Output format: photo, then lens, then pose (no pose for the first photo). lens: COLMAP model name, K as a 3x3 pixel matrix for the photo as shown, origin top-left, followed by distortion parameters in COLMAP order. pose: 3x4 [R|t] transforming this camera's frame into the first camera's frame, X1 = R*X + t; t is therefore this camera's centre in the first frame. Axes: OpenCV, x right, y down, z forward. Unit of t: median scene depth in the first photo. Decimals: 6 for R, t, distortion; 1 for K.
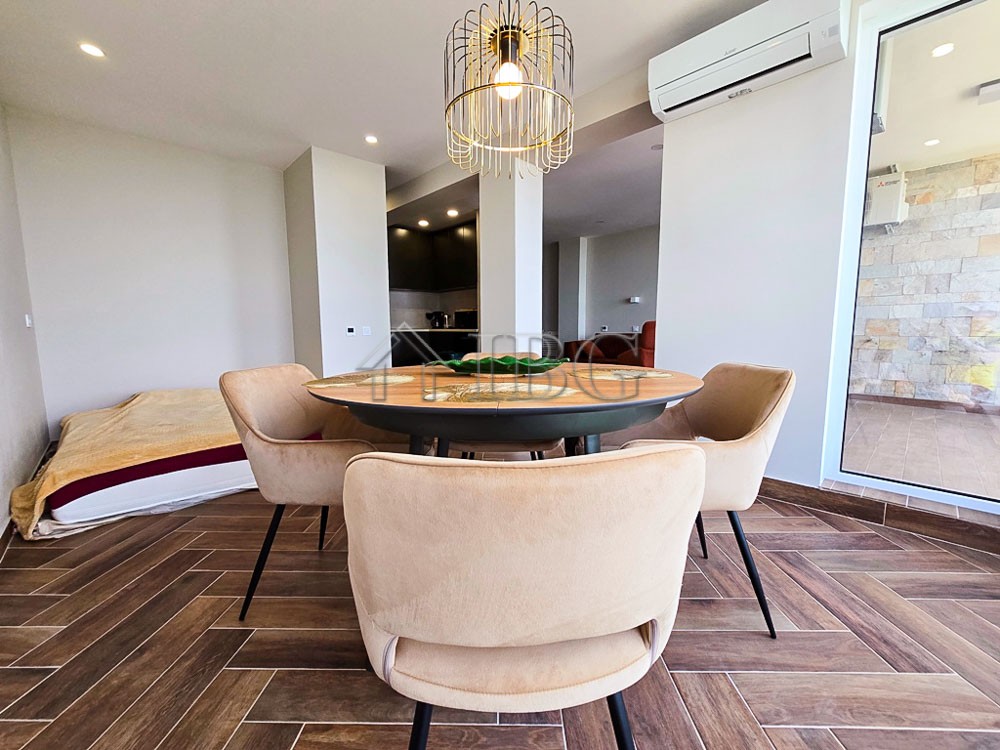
lens RADIAL K [[413.5, 0, 501.4], [0, 413.5, 377.6], [0, 0, 1]] dist [-0.006049, 0.002654]
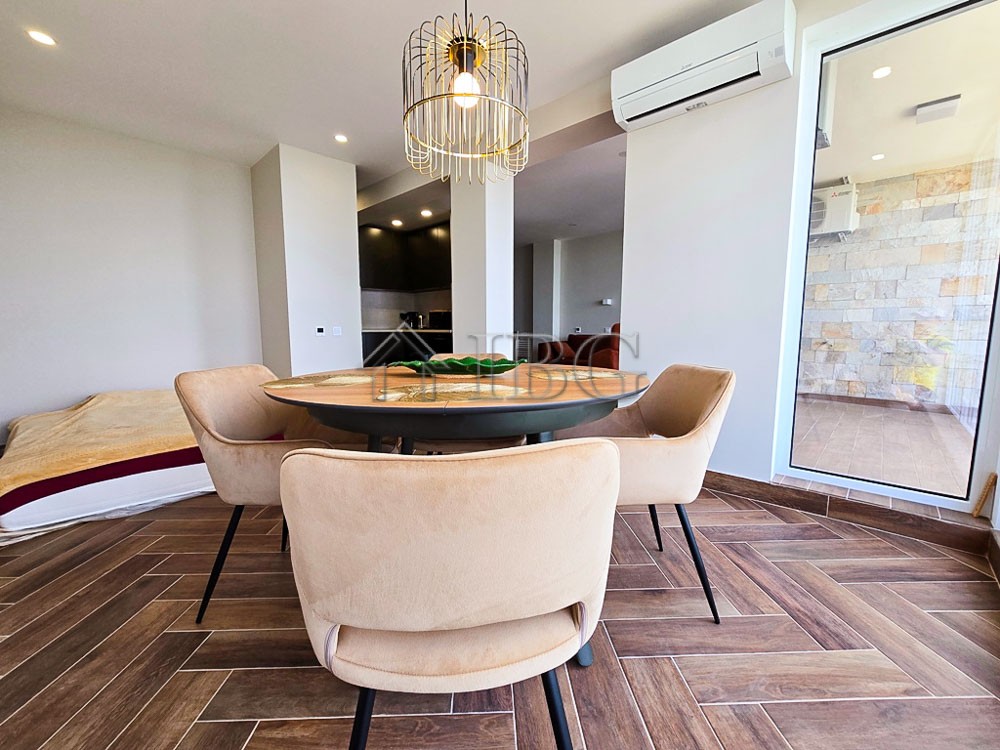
lens RADIAL K [[413.5, 0, 501.1], [0, 413.5, 378.0], [0, 0, 1]] dist [-0.006049, 0.002654]
pose [[0.998615, -0.000674, 0.052614, 0.038926], [0.000708, 1.000000, -0.000612, 0.000397], [-0.052614, 0.000648, 0.998615, -0.024920]]
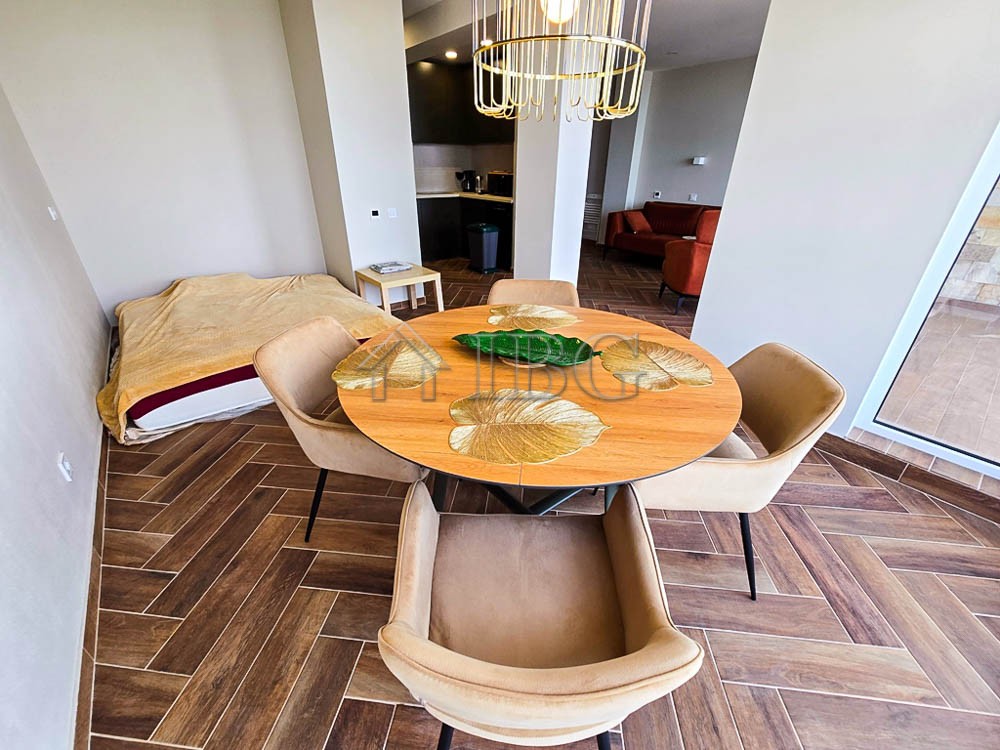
lens RADIAL K [[413.5, 0, 500.6], [0, 413.5, 383.2], [0, 0, 1]] dist [-0.006049, 0.002654]
pose [[0.996158, 0.055265, -0.067938, 0.000052], [-0.027362, 0.933318, 0.358006, -0.260255], [0.083193, -0.354772, 0.931244, 0.063447]]
